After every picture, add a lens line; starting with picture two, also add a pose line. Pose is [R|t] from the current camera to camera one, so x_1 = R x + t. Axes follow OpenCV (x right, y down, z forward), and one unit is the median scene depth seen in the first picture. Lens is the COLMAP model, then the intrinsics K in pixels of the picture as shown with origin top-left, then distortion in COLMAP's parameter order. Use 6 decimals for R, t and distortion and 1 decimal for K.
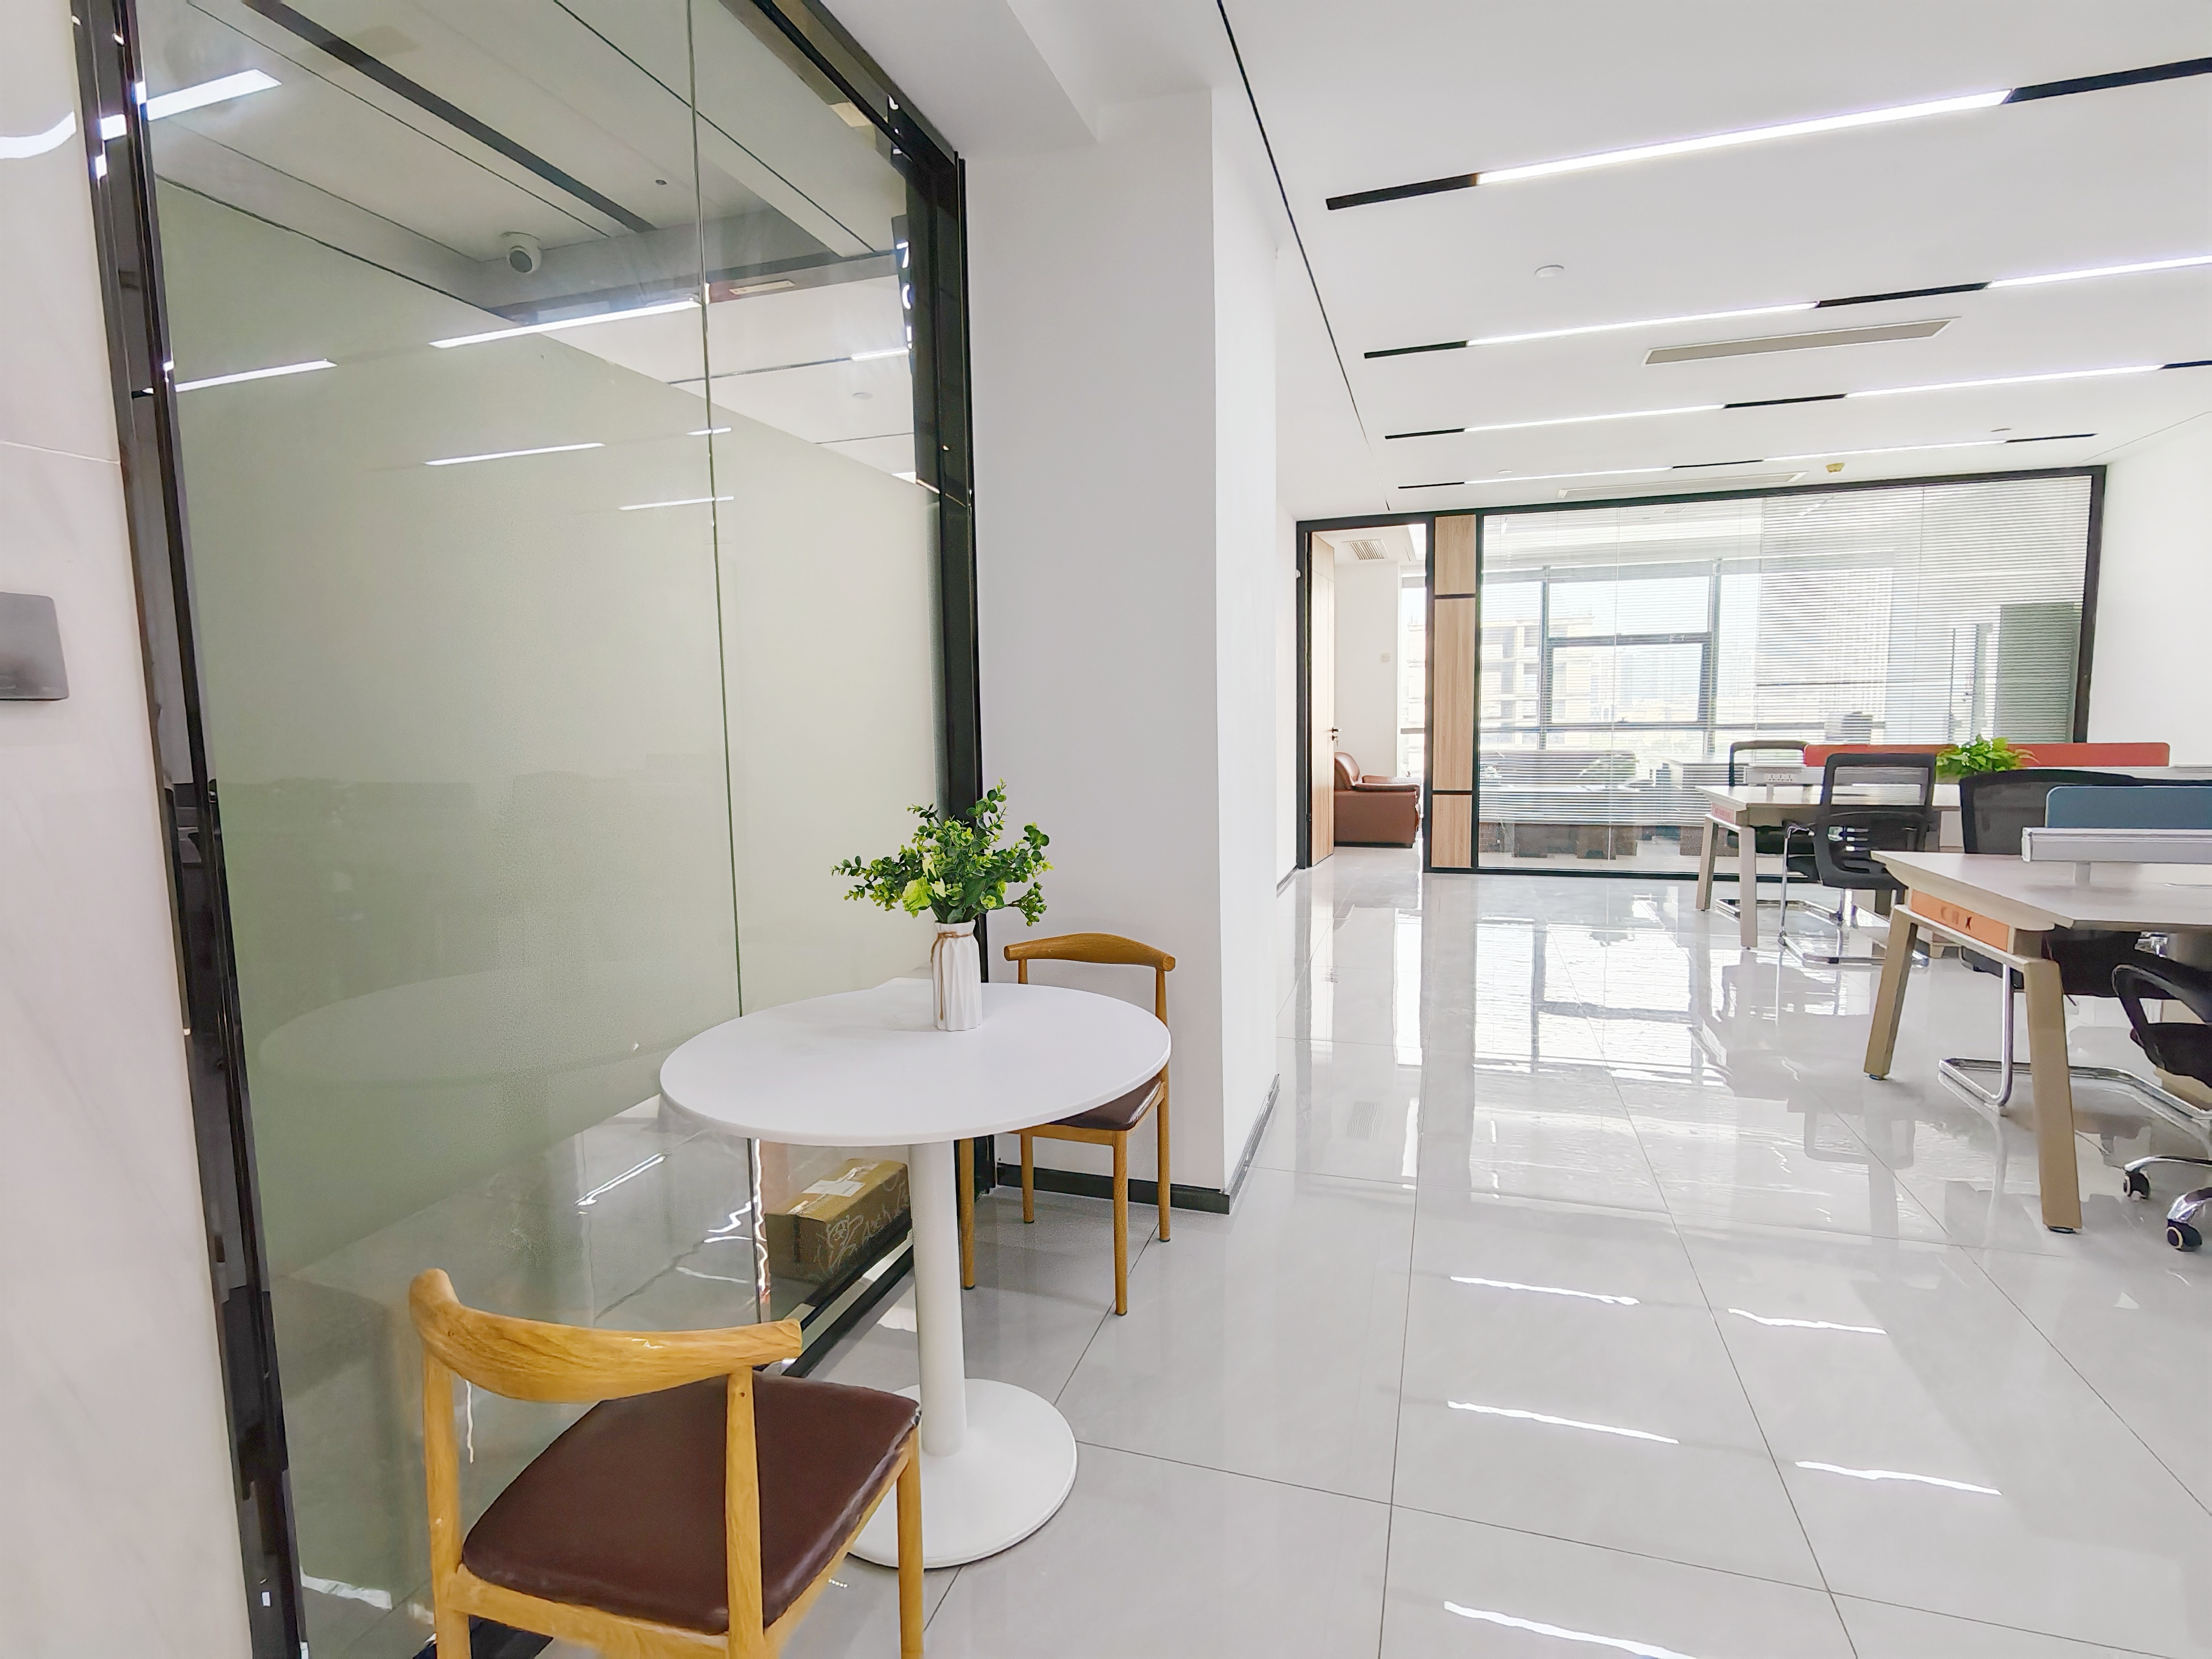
lens RADIAL K [[1078.5, 0, 1110.6], [0, 1078.5, 822.4], [0, 0, 1]] dist [-0.002297, 0.000522]
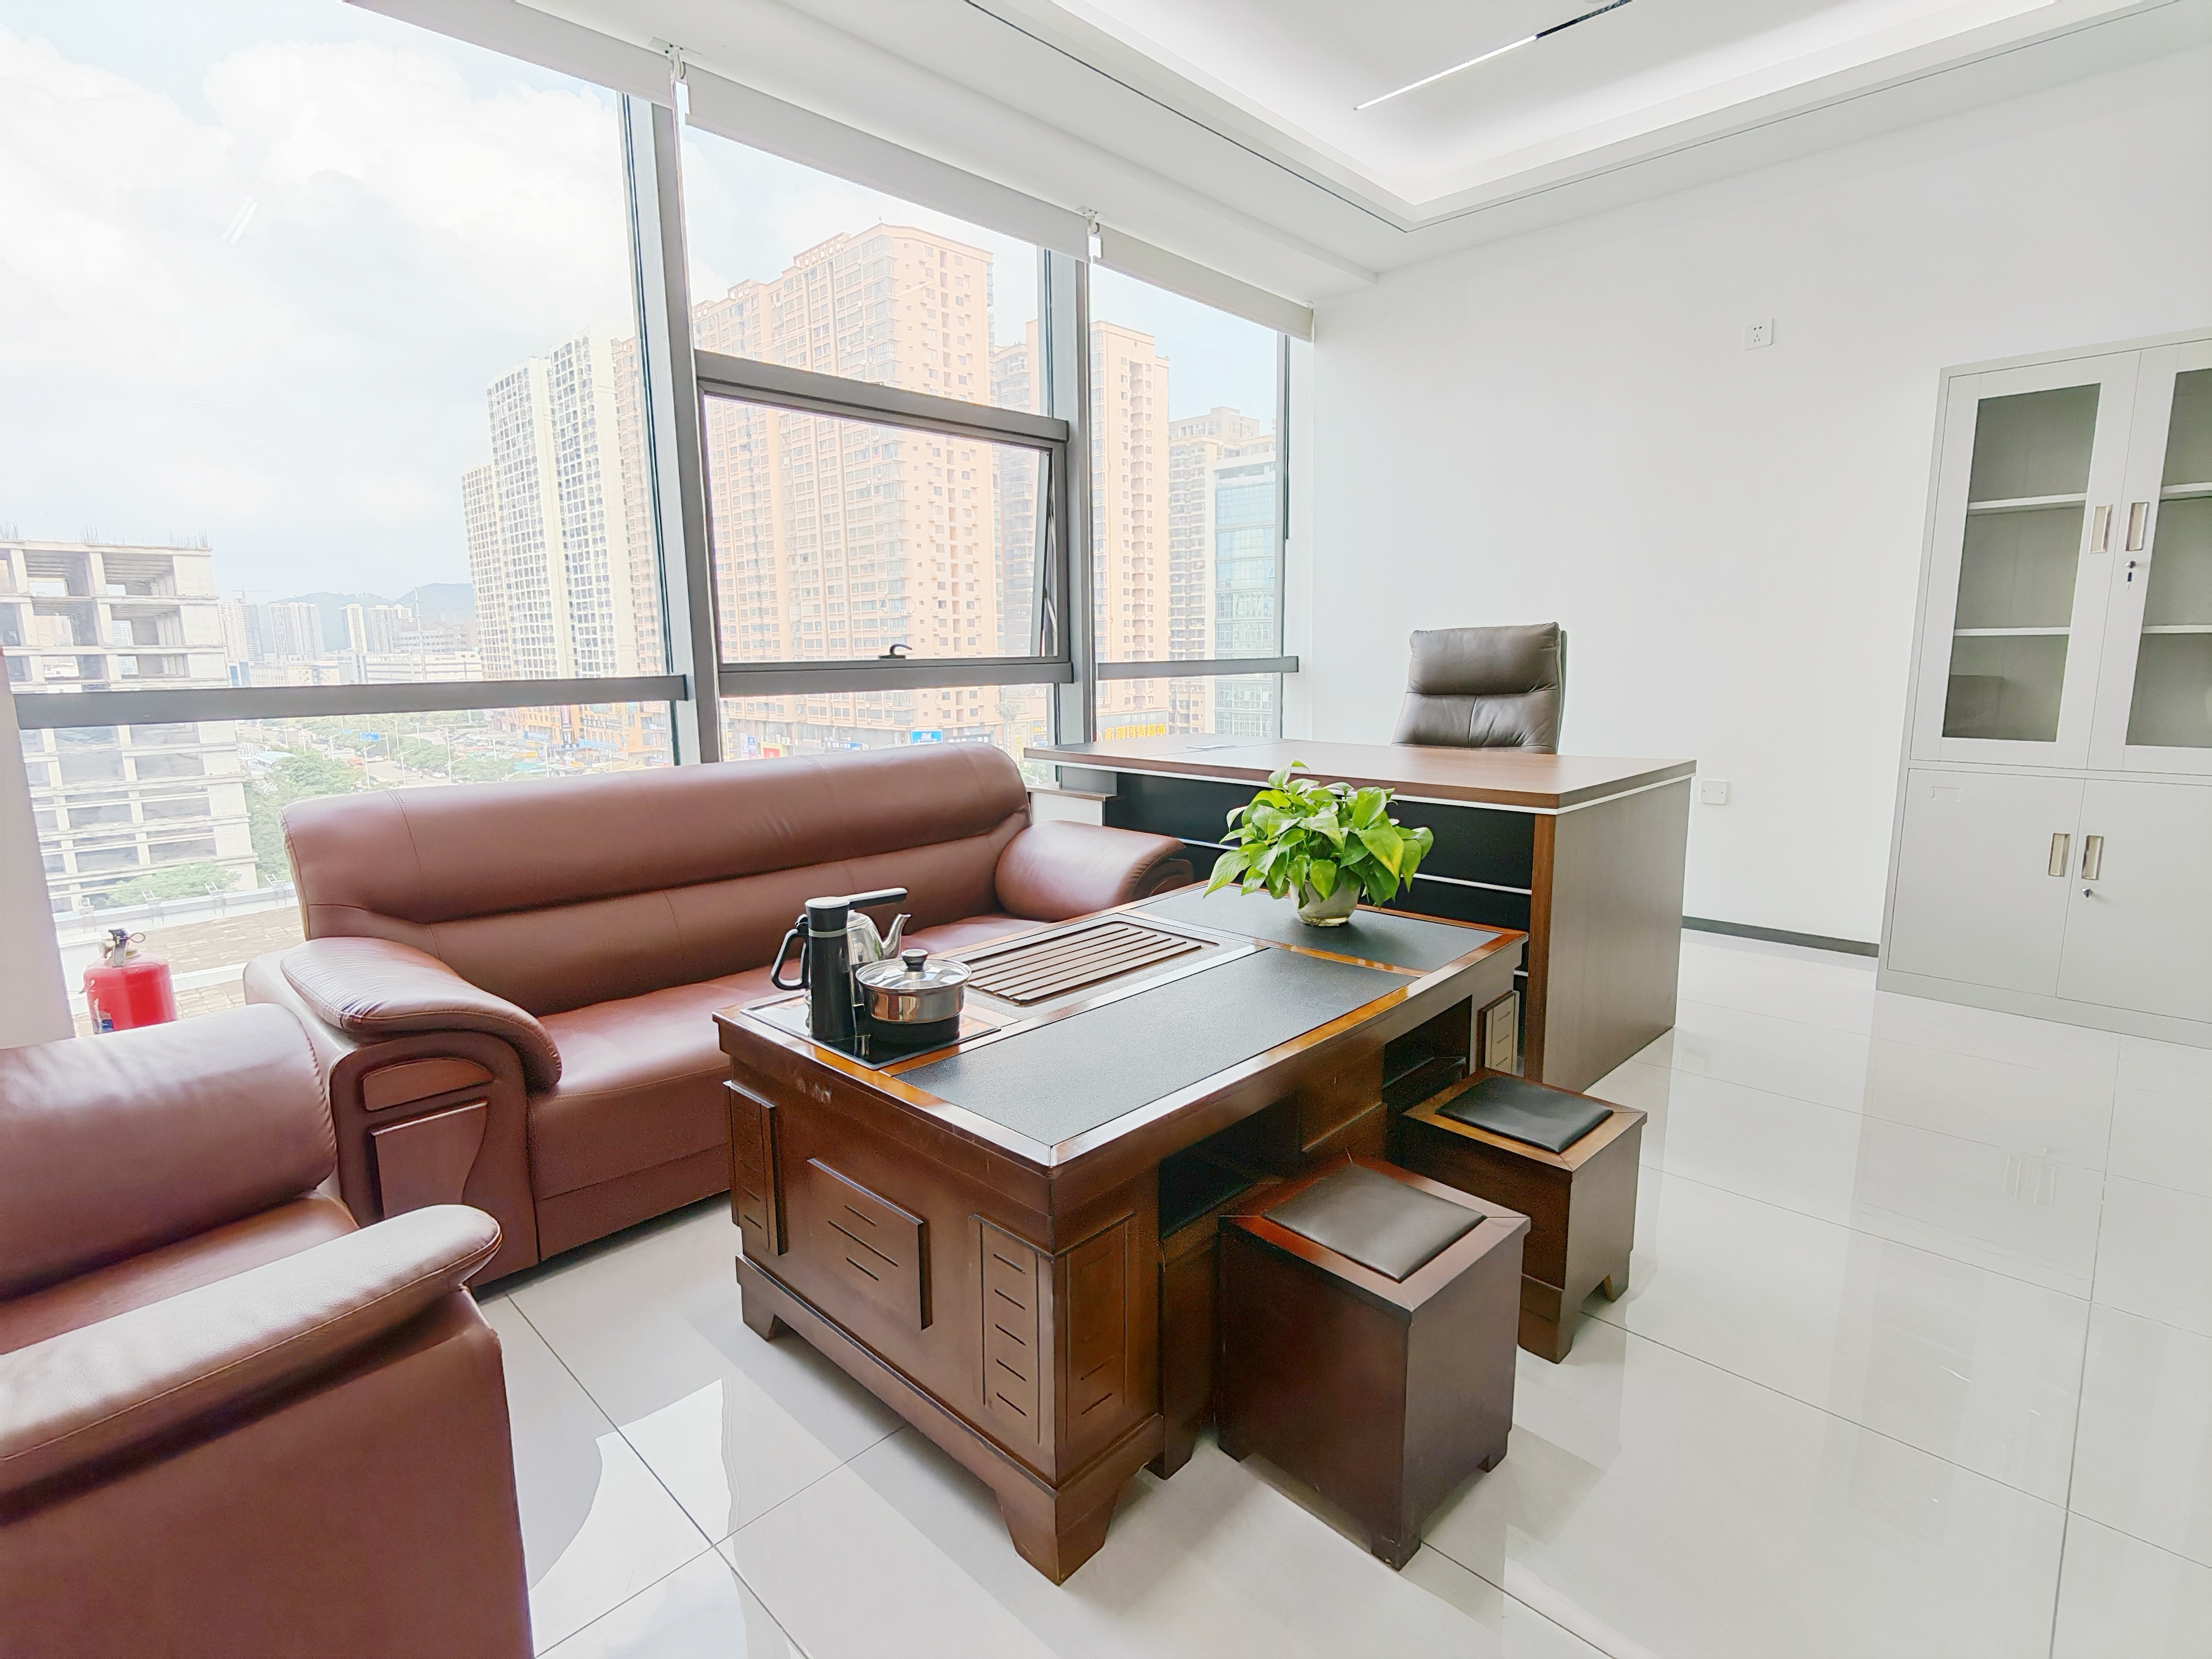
lens RADIAL K [[1078.5, 0, 1110.6], [0, 1078.5, 822.4], [0, 0, 1]] dist [-0.002297, 0.000522]
pose [[0.444493, -0.130315, 0.886253, 0.327951], [0.097373, 0.990528, 0.096811, -0.108295], [-0.890474, 0.043265, 0.452972, 1.244899]]
